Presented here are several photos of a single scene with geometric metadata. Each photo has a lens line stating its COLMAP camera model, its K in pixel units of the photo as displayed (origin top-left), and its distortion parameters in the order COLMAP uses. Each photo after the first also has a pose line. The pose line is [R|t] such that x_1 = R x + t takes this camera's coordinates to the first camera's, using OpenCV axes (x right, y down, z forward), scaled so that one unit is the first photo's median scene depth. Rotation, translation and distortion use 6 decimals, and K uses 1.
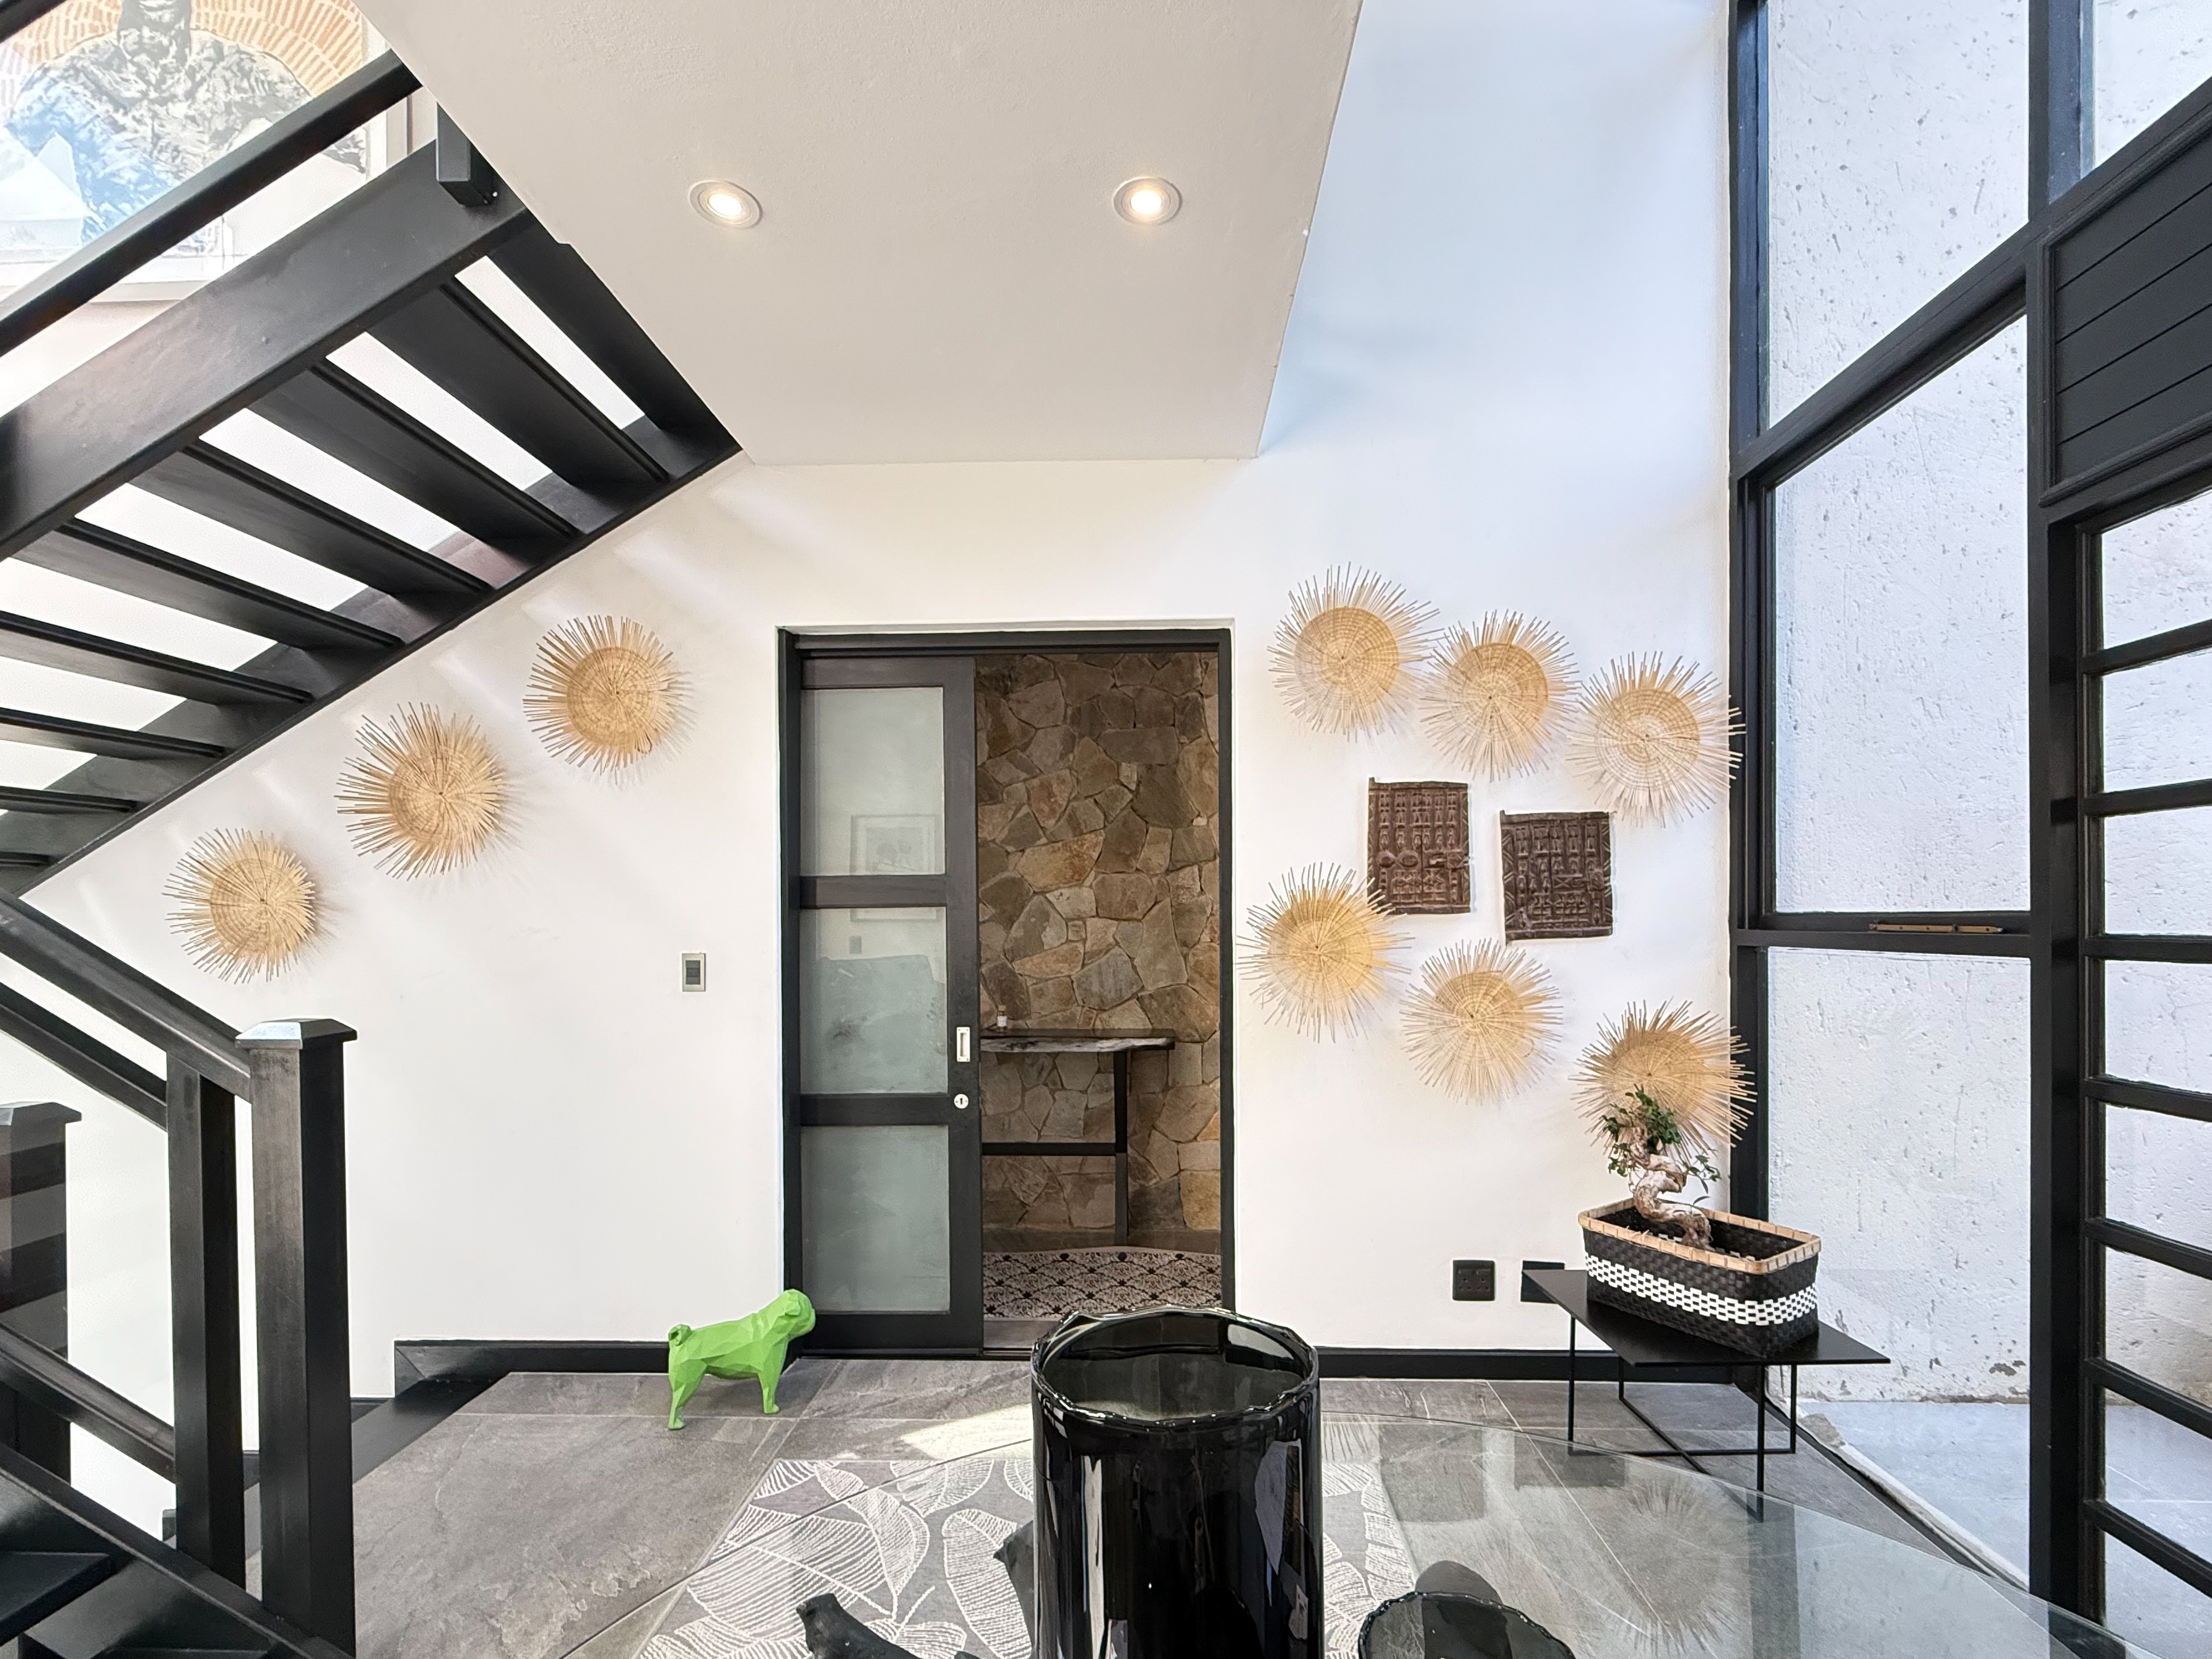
lens RADIAL K [[901.2, 0, 1142.9], [0, 901.2, 920.1], [0, 0, 1]] dist [0.003394, -0.001387]
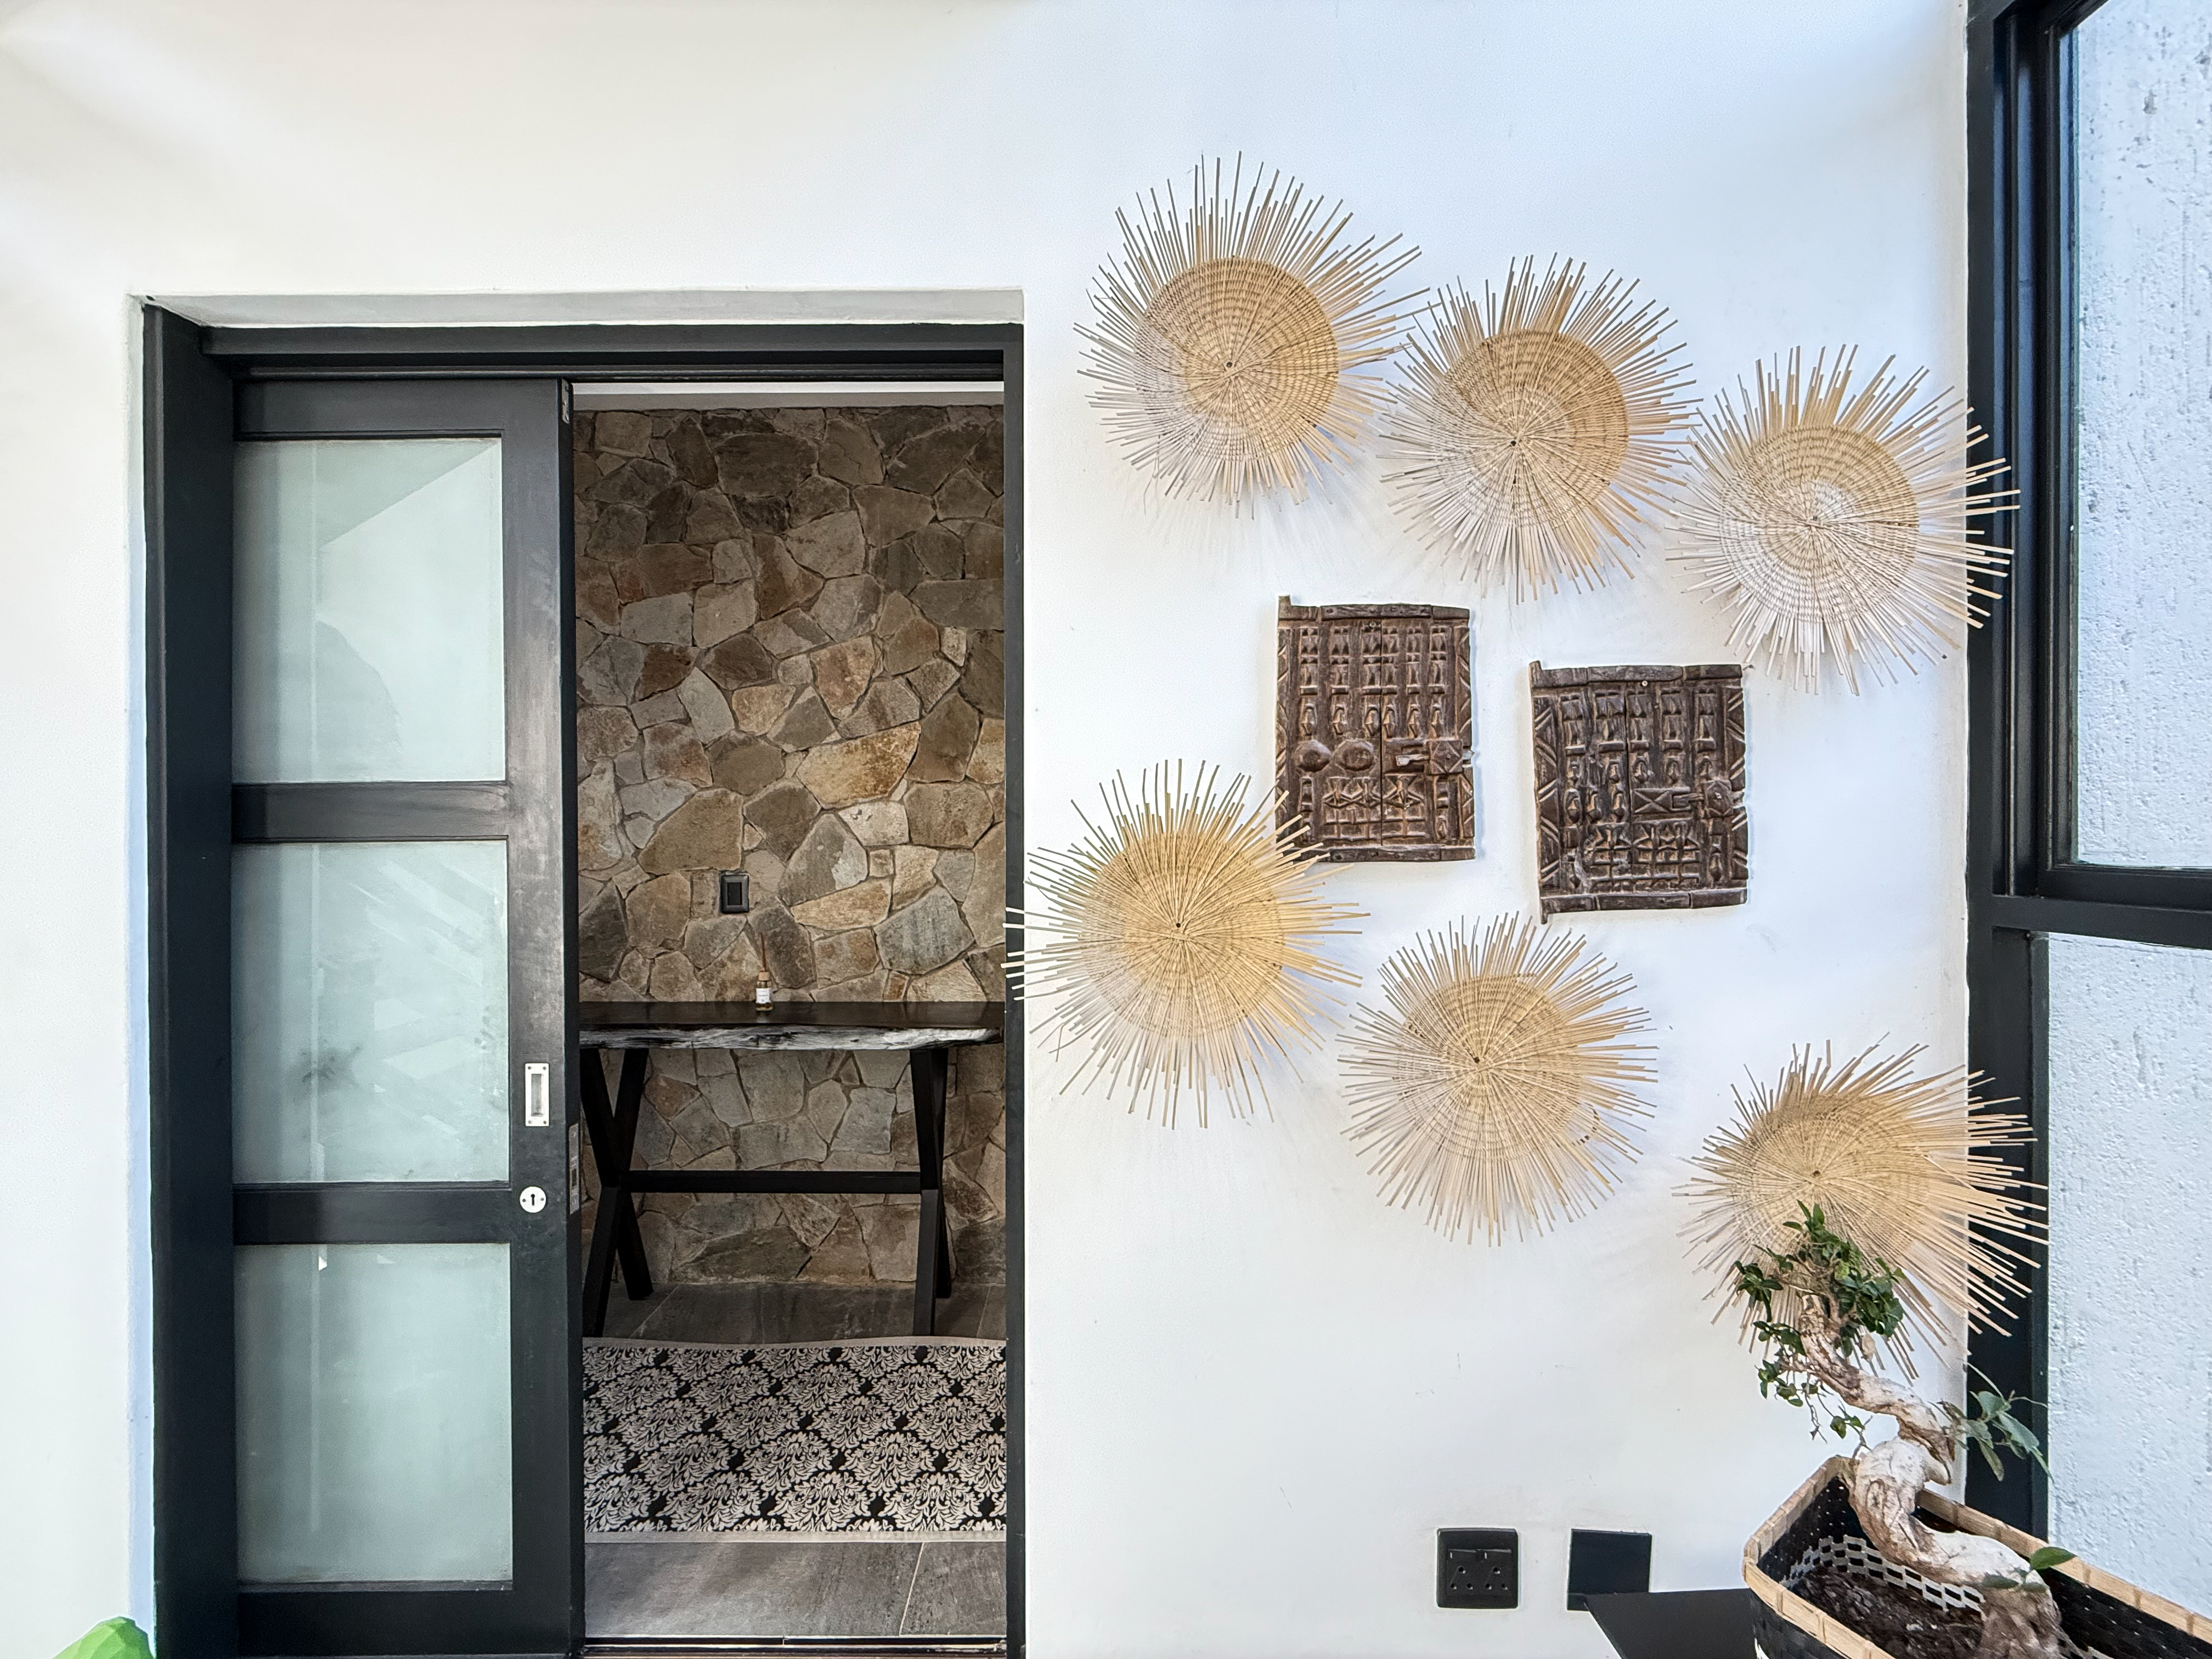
lens RADIAL K [[901.2, 0, 1096.9], [0, 901.2, 826.8], [0, 0, 1]] dist [0.003394, -0.001387]
pose [[0.999641, 0.004013, 0.026500, 0.134322], [-0.003847, 0.999973, -0.006294, -0.022924], [-0.026525, 0.006190, 0.999629, 0.491573]]
